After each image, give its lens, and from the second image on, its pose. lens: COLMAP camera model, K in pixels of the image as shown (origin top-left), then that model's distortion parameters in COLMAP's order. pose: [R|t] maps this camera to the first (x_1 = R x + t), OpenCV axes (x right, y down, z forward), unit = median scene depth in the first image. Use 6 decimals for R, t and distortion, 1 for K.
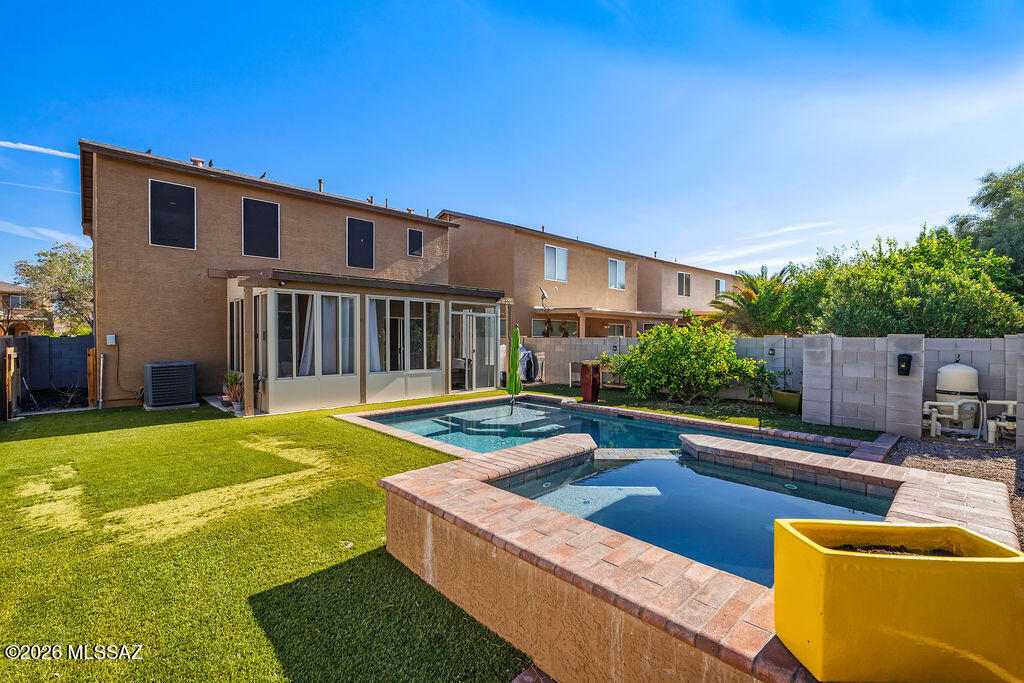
lens RADIAL K [[453.0, 0, 506.7], [0, 453.0, 331.0], [0, 0, 1]] dist [-0.001973, -0.000442]
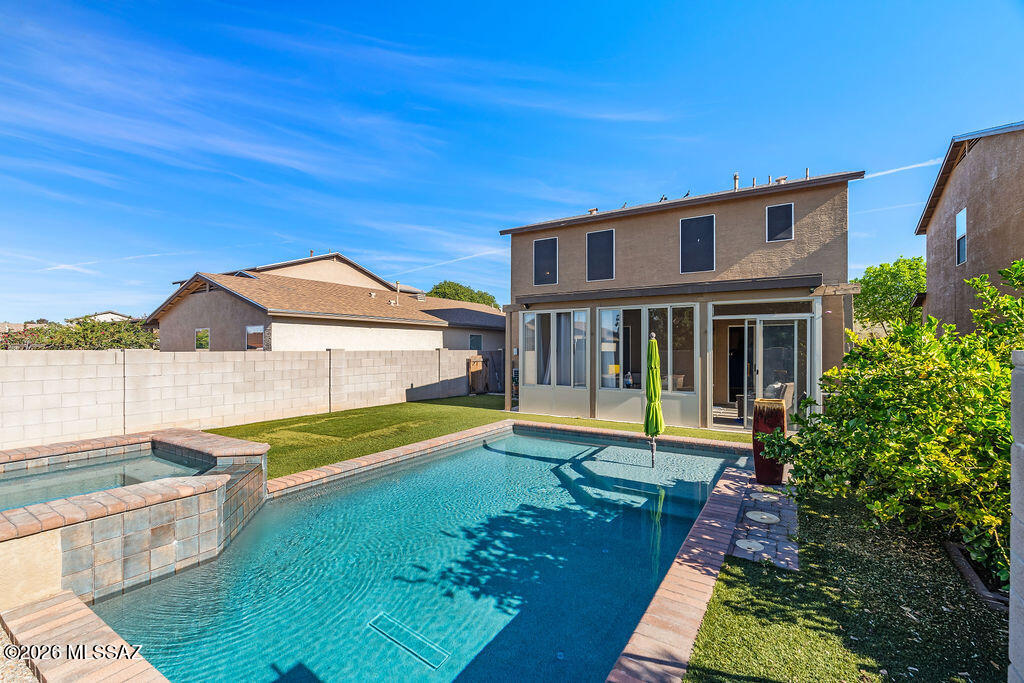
lens RADIAL K [[453.0, 0, 506.7], [0, 453.0, 331.0], [0, 0, 1]] dist [-0.001973, -0.000442]
pose [[0.241789, -0.038462, -0.969566, 0.541144], [0.012230, 0.999256, -0.036590, 0.003844], [0.970252, -0.003010, 0.242079, 0.529540]]
